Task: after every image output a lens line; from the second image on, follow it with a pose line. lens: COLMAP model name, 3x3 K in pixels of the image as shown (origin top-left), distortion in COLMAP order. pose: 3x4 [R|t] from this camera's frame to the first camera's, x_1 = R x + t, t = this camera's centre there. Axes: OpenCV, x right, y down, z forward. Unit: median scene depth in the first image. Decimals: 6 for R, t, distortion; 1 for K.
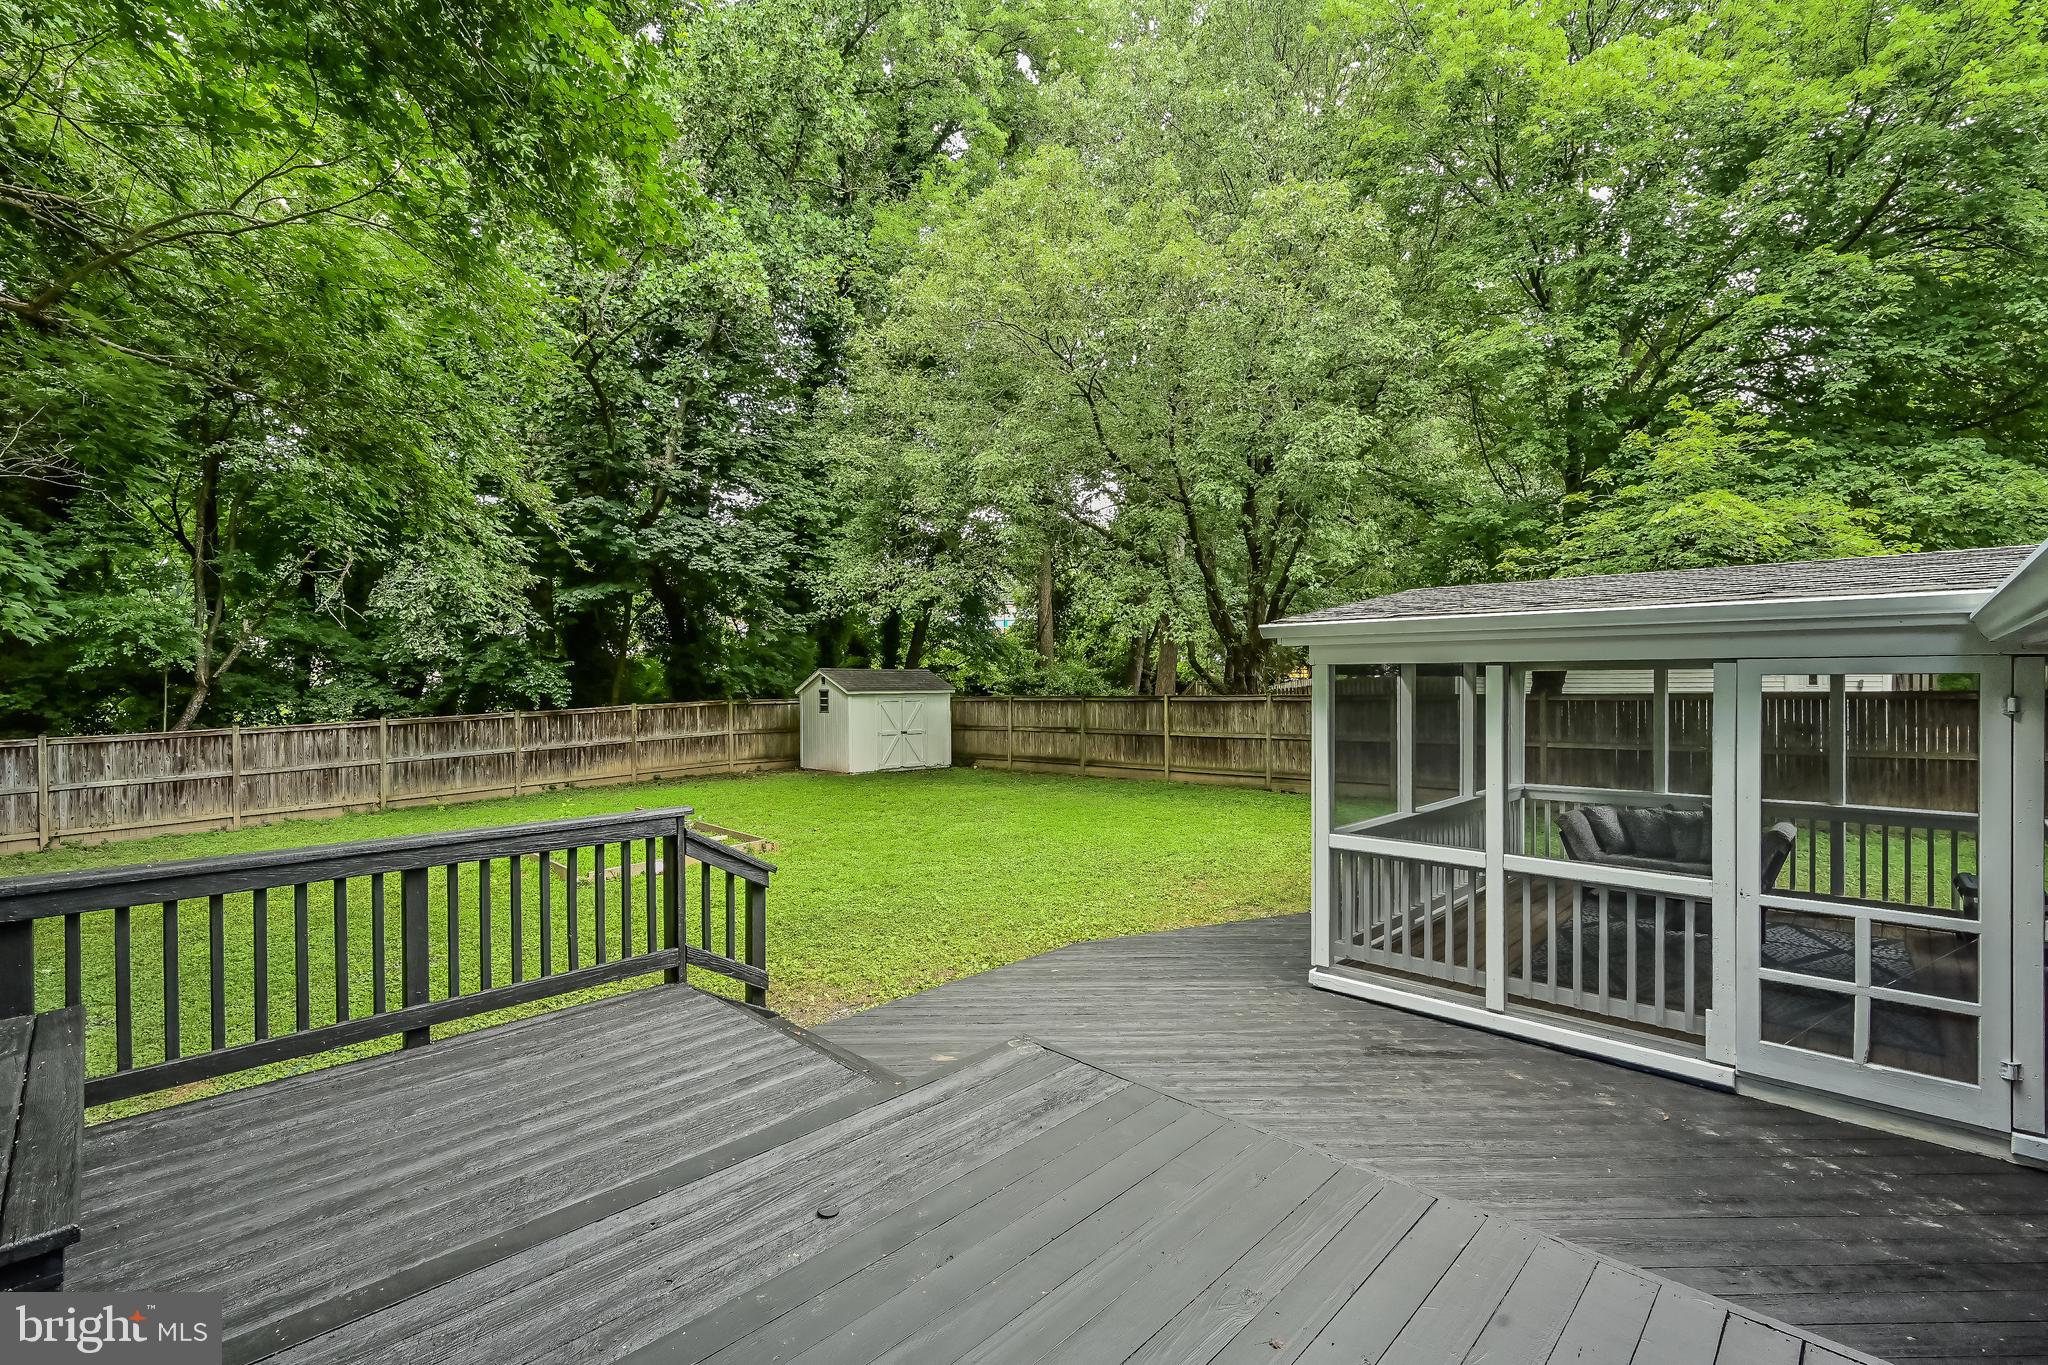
lens RADIAL K [[922.2, 0, 1021.6], [0, 922.2, 680.5], [0, 0, 1]] dist [0.001197, 0.000256]
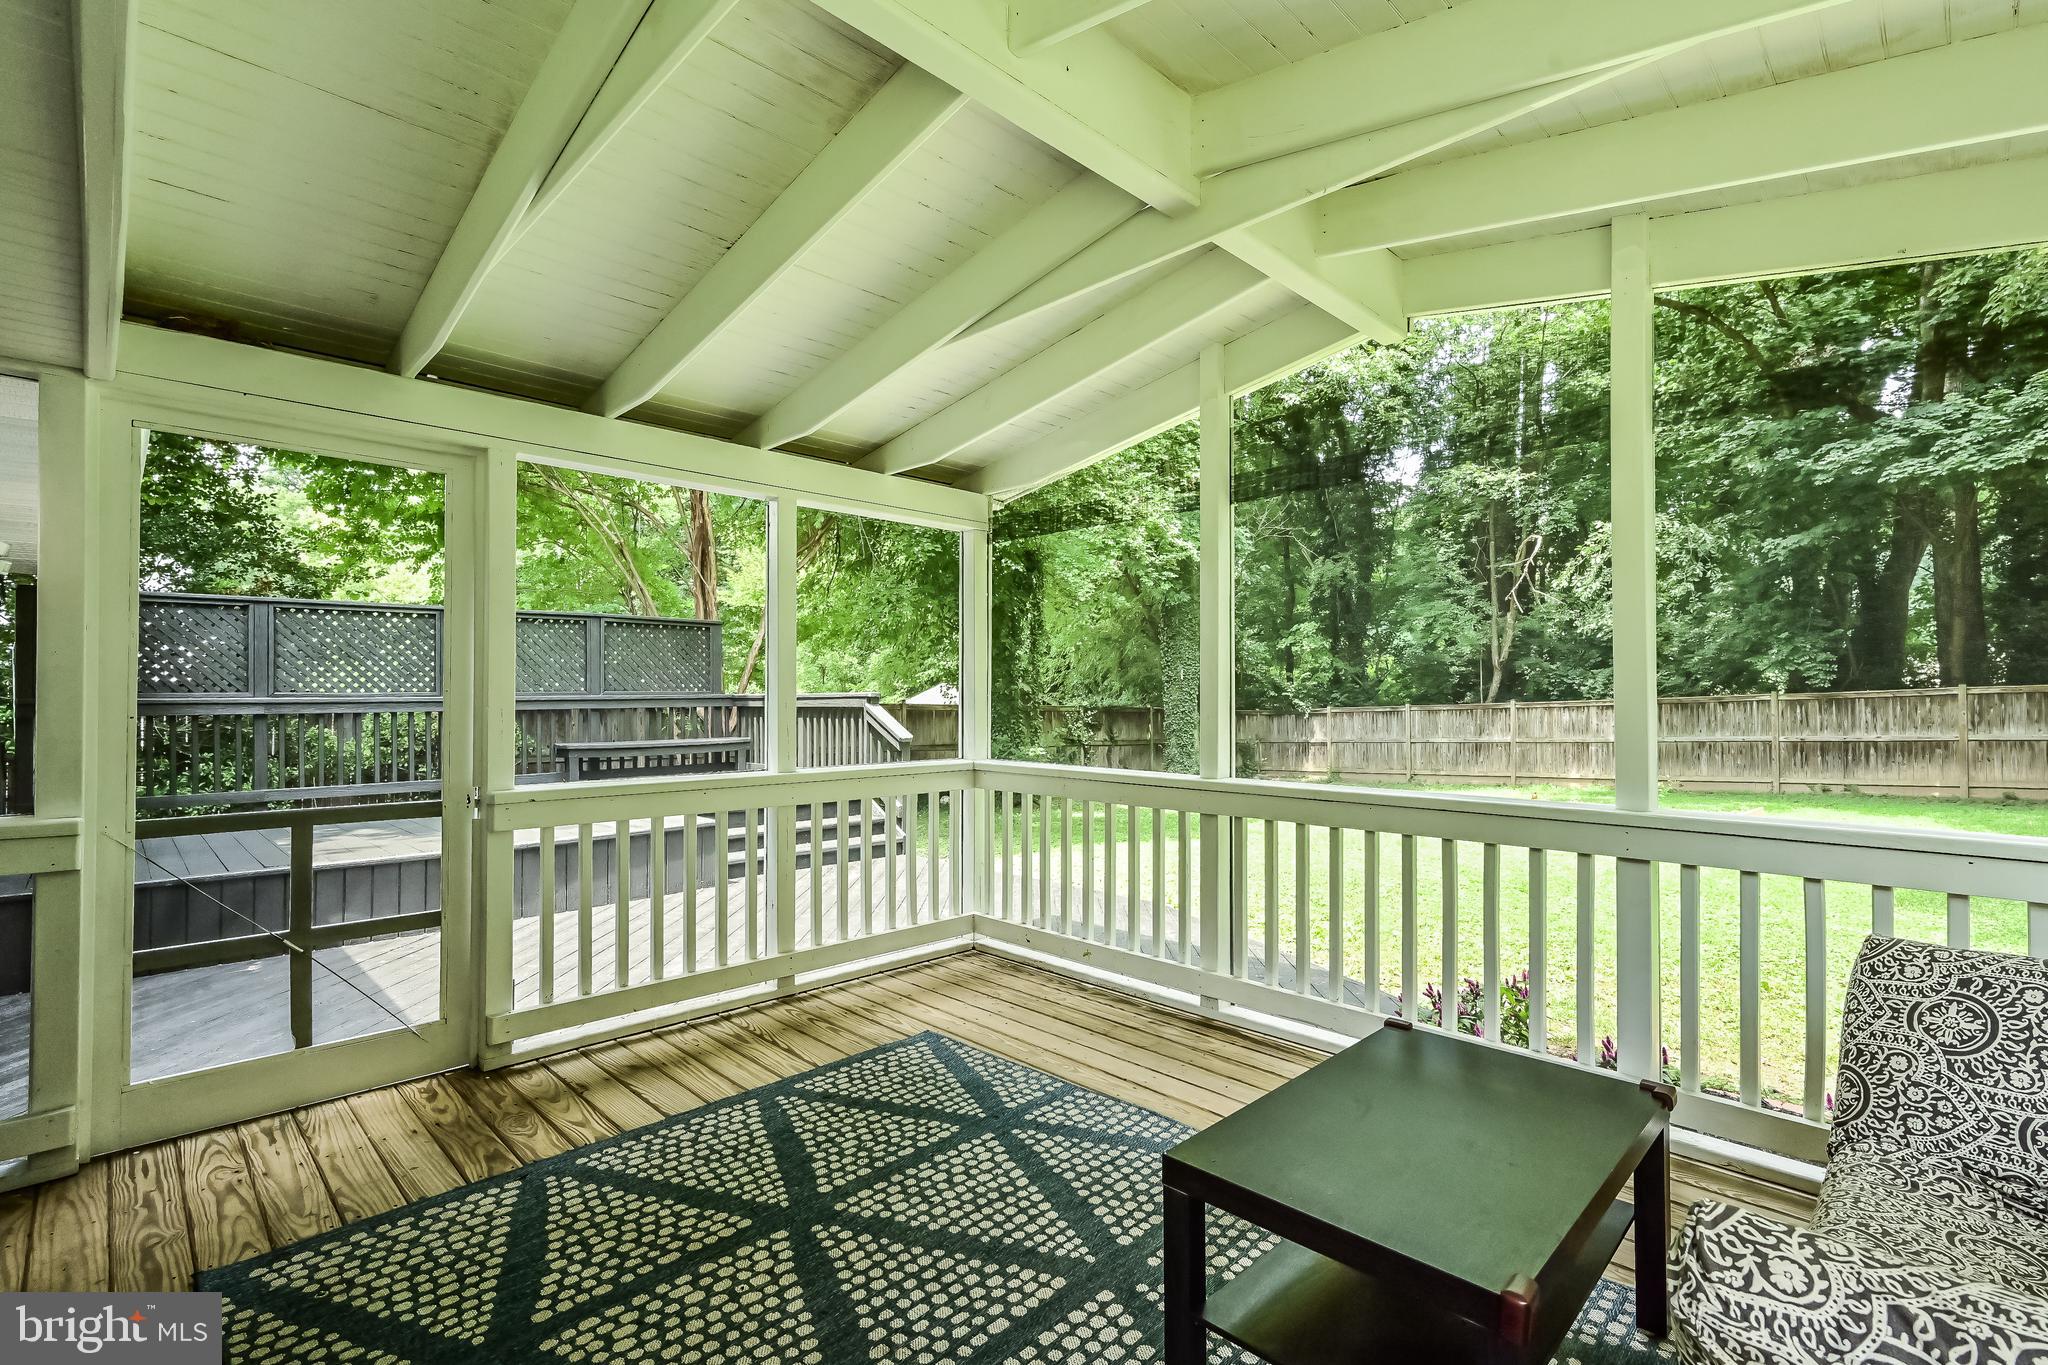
lens RADIAL K [[922.2, 0, 1031.0], [0, 922.2, 690.2], [0, 0, 1]] dist [0.001197, 0.000256]
pose [[-0.011274, -0.007895, -0.999905, 0.379349], [-0.003845, 0.999962, -0.007852, 0.048891], [0.999929, 0.003756, -0.011304, 0.395591]]
